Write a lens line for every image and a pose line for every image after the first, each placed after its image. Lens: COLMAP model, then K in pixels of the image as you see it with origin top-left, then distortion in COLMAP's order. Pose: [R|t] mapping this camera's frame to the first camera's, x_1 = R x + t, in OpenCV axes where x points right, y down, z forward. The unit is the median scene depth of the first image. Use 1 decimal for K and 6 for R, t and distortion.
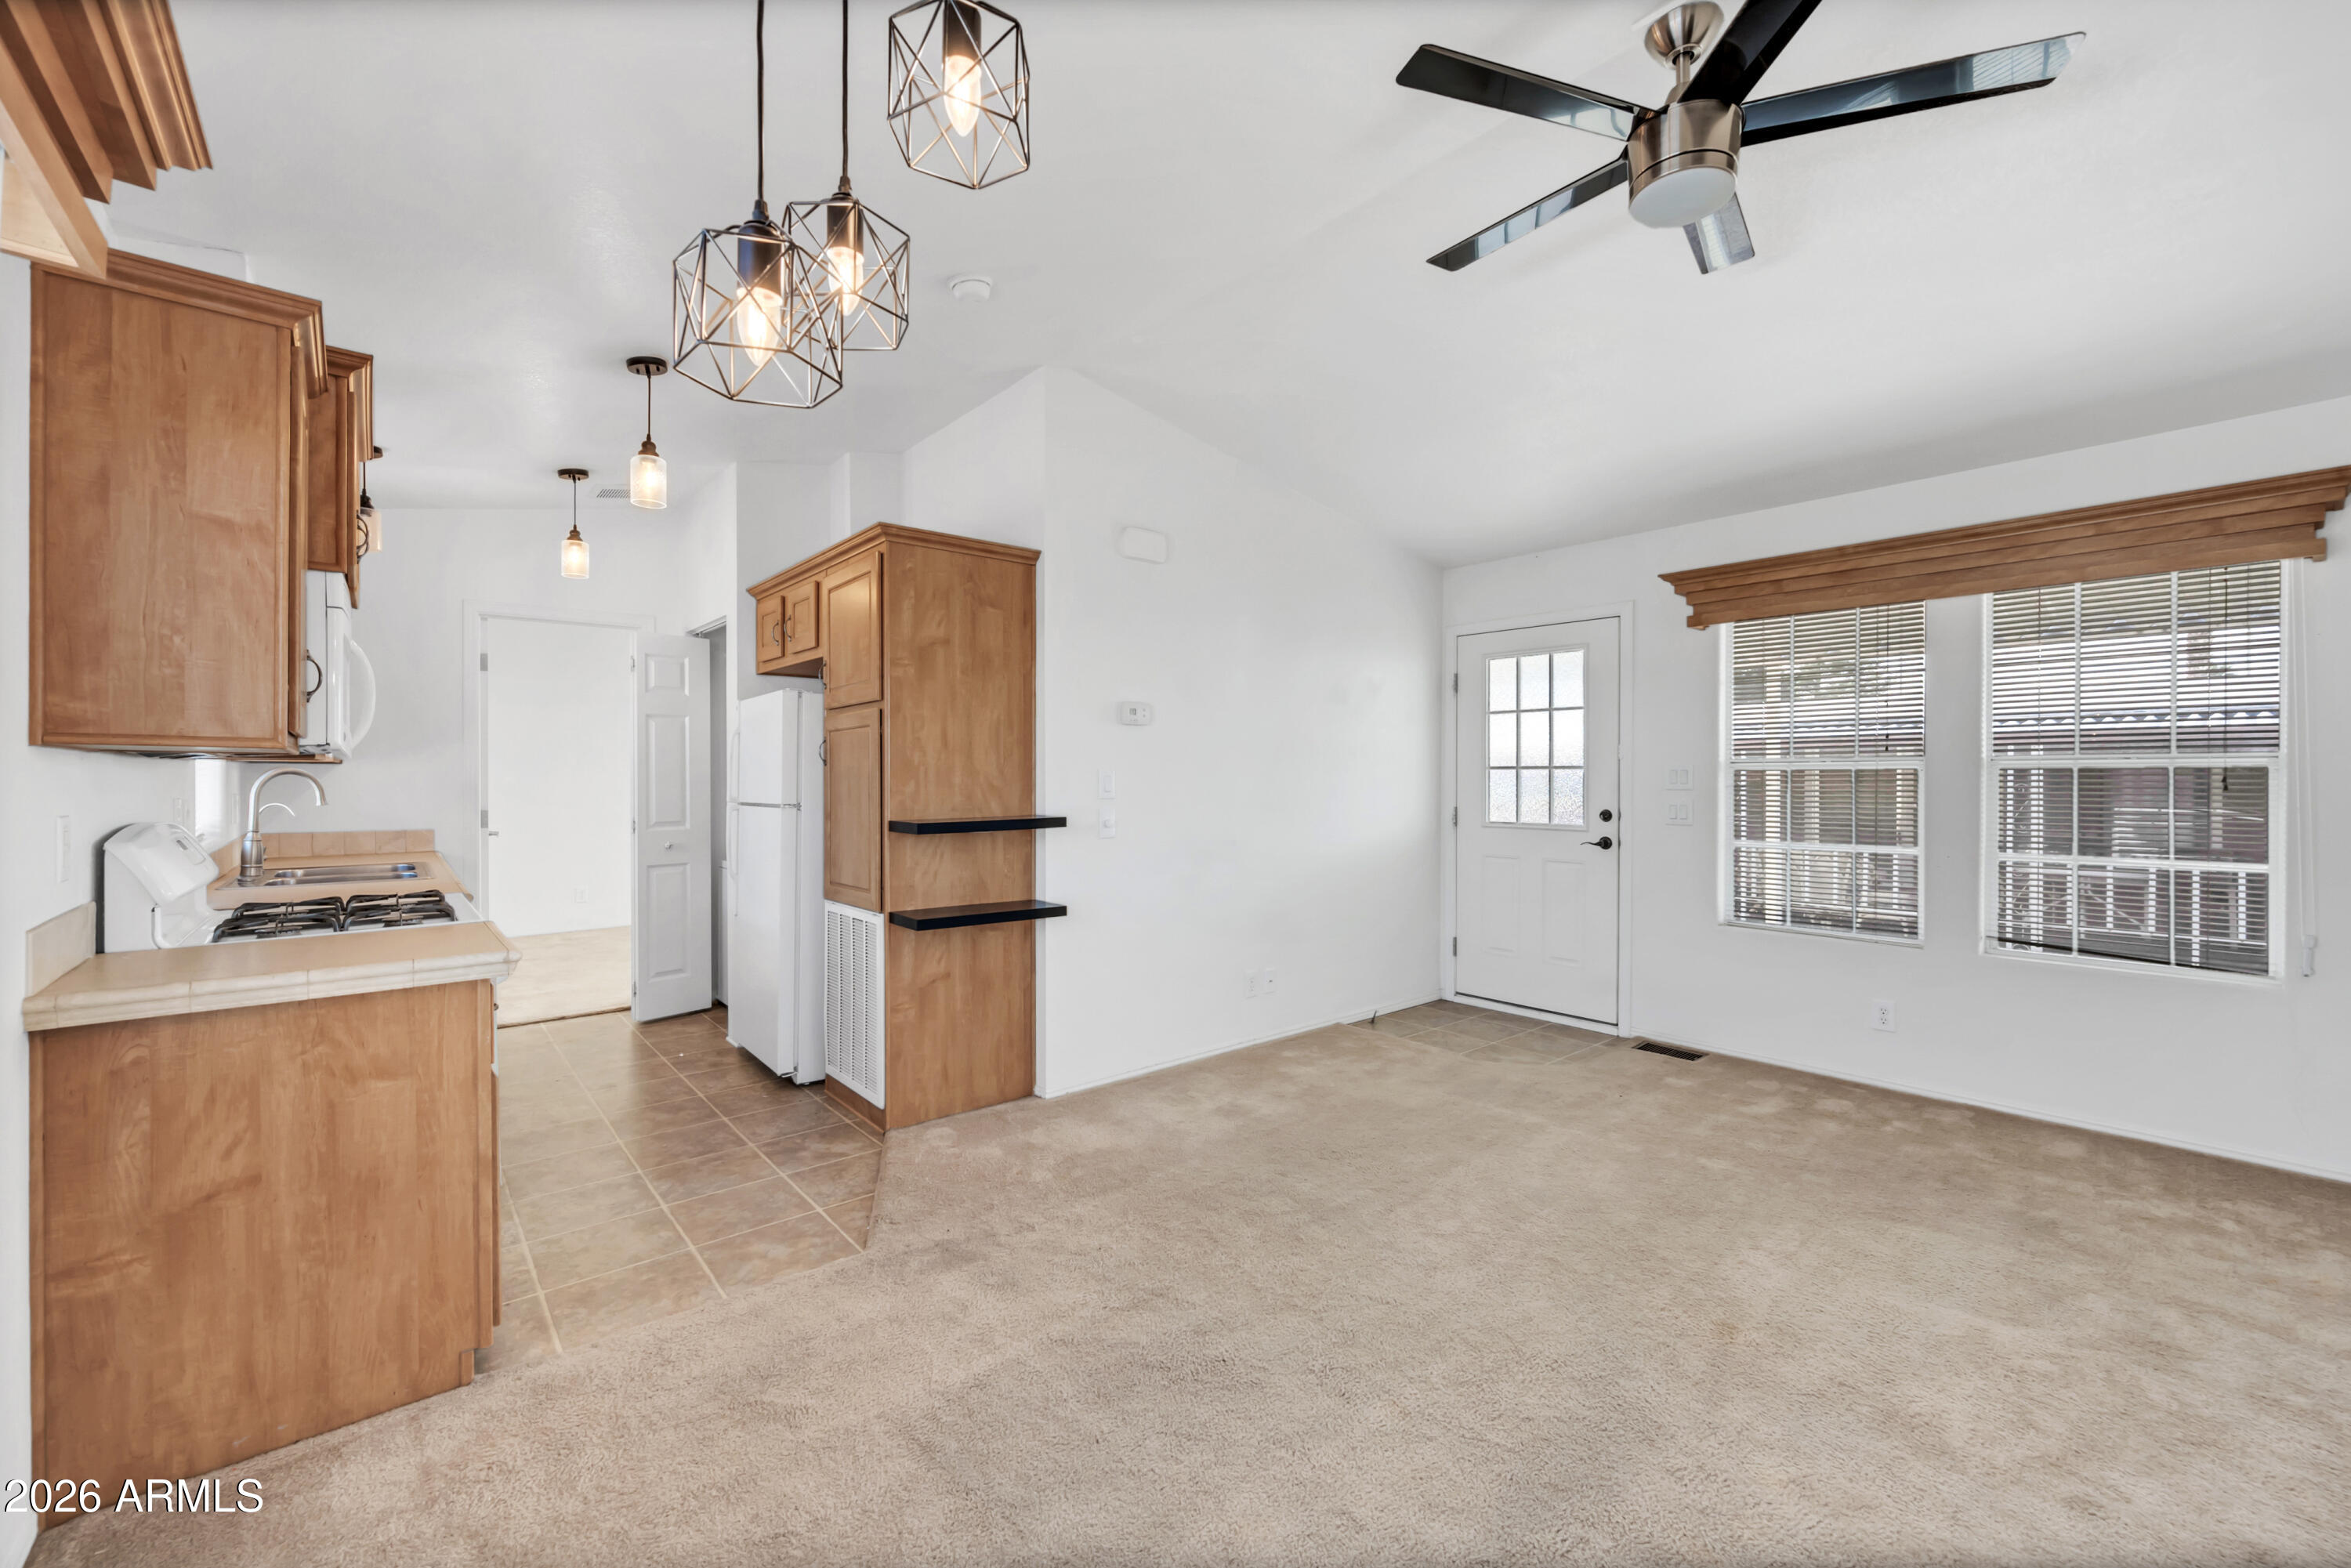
lens RADIAL K [[955.2, 0, 1179.3], [0, 955.2, 780.0], [0, 0, 1]] dist [-0.001357, 0.000383]
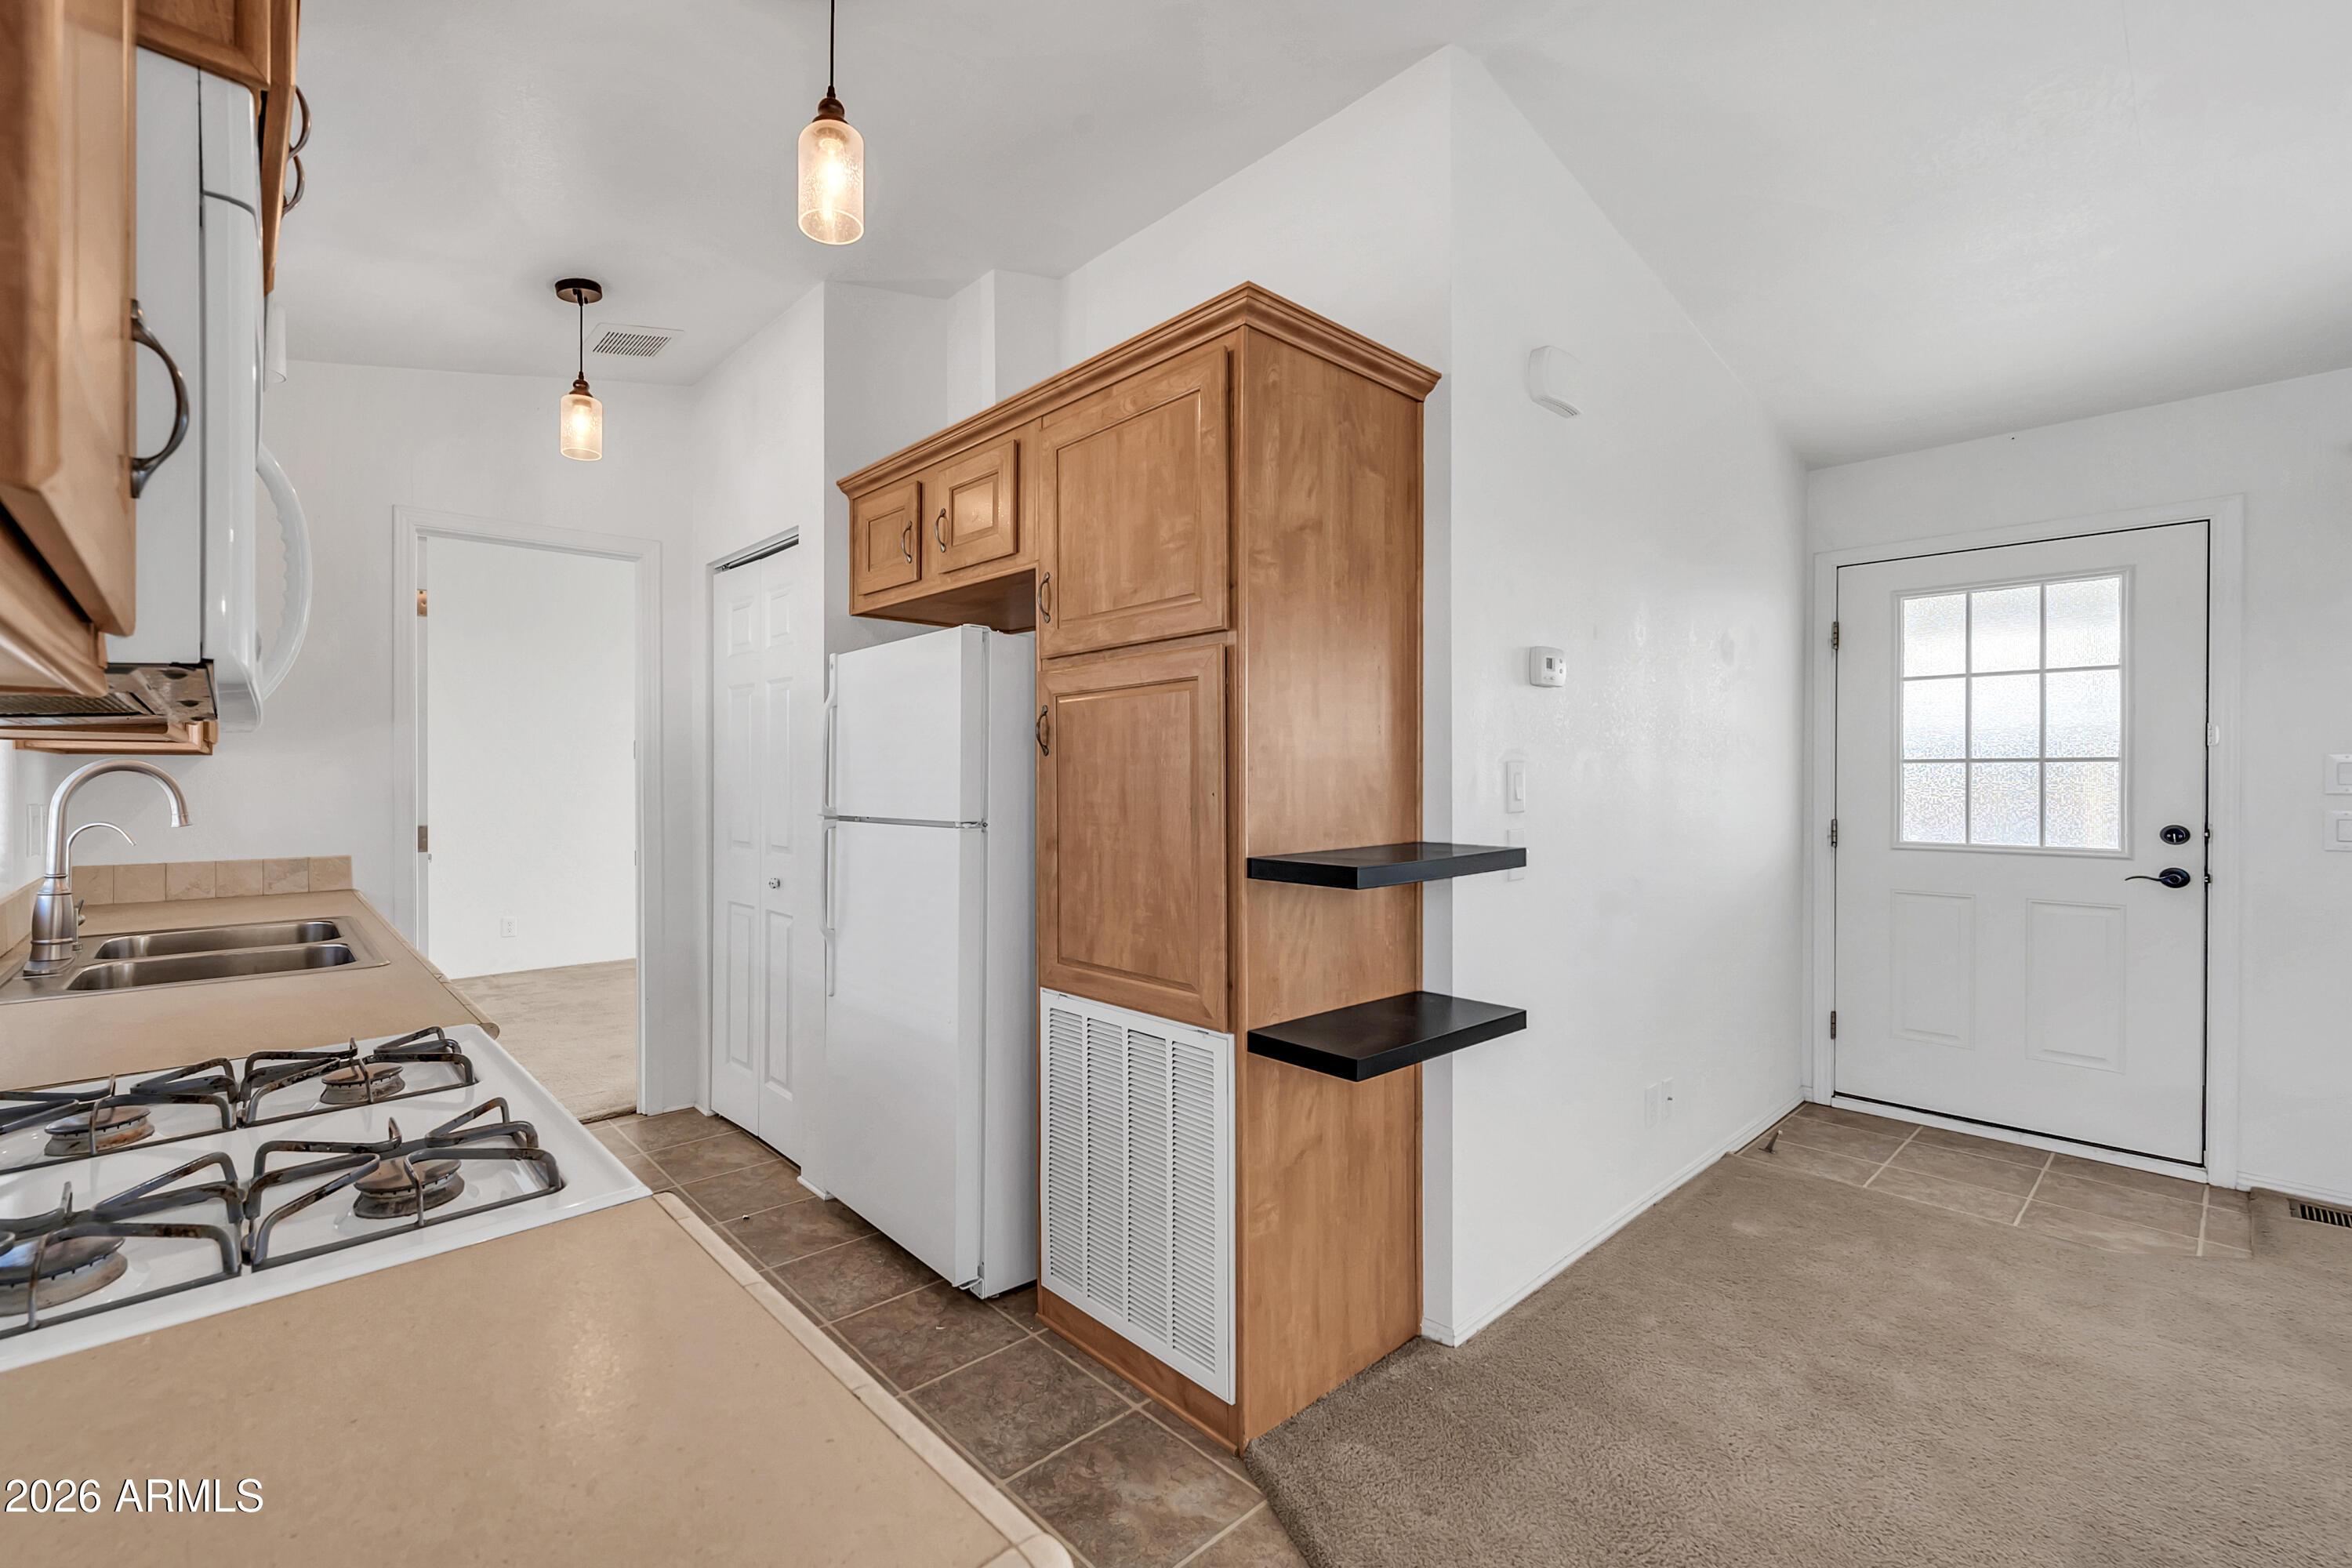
lens RADIAL K [[992.5, 0, 1046.8], [0, 992.5, 778.0], [0, 0, 1]] dist [0.000623, -0.000076]
pose [[0.999910, -0.000741, -0.013395, -0.366993], [0.000729, 0.999999, -0.000877, -0.000793], [0.013395, 0.000867, 0.999910, 0.406910]]
